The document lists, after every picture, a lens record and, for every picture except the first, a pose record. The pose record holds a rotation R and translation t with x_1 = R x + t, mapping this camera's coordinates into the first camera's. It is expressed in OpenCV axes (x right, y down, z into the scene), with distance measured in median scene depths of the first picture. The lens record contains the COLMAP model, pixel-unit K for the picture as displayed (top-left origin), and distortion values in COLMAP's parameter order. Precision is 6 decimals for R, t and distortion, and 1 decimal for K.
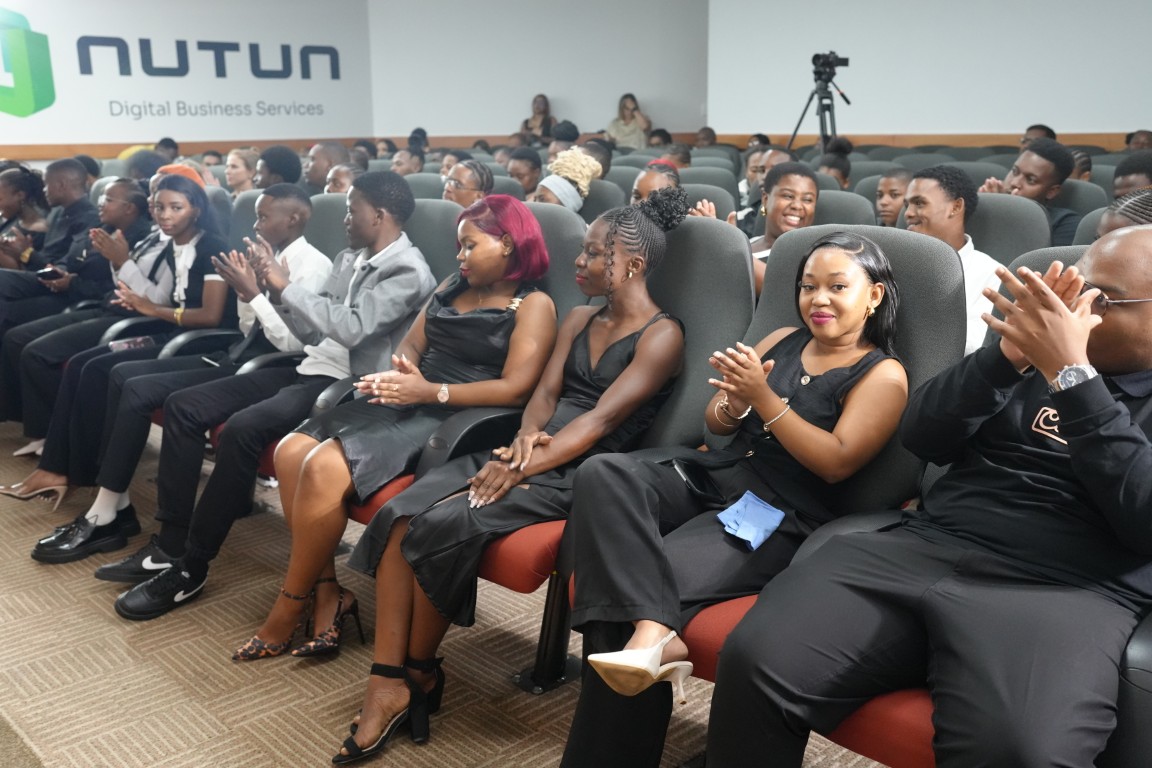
lens RADIAL K [[1110.6, 0, 576.0], [0, 1110.6, 384.0], [0, 0, 1]] dist [-0.000076, -0.000134]
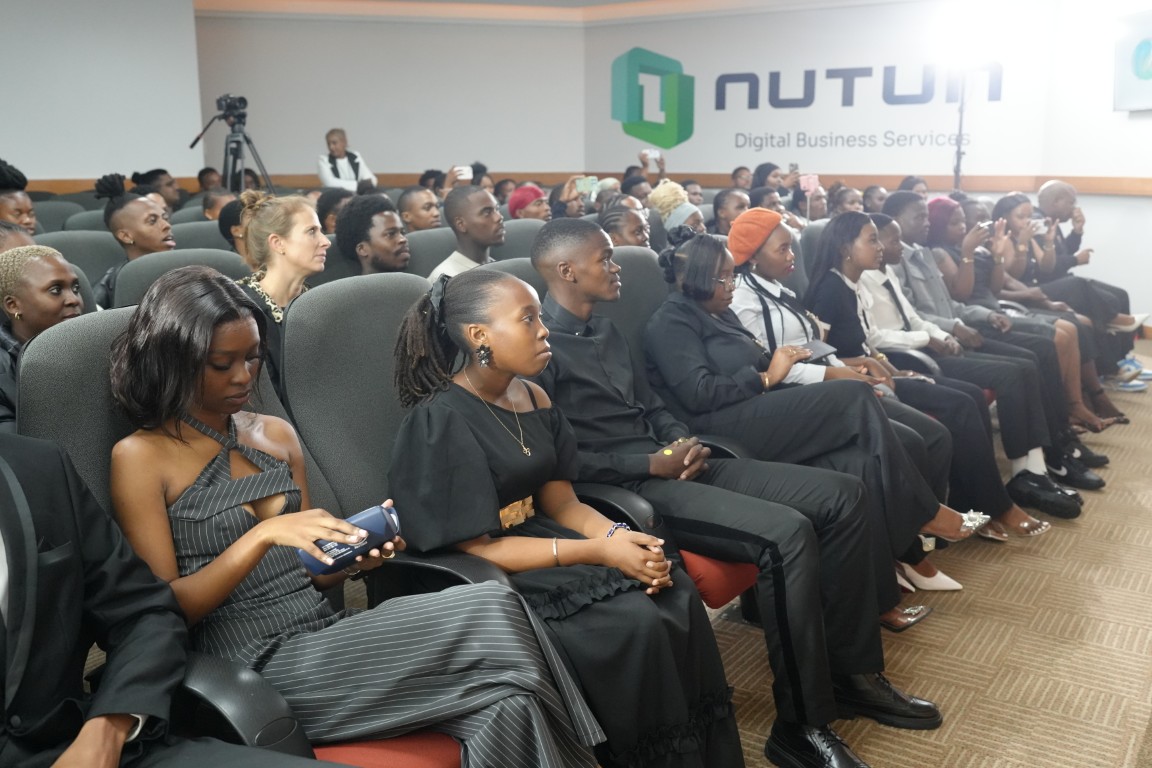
lens RADIAL K [[1110.6, 0, 576.0], [0, 1110.6, 384.0], [0, 0, 1]] dist [-0.000076, -0.000134]
pose [[0.198696, 0.208179, -0.957696, 0.589753], [-0.224581, 0.960849, 0.162270, -0.156371], [0.953983, 0.182838, 0.237670, 0.620379]]
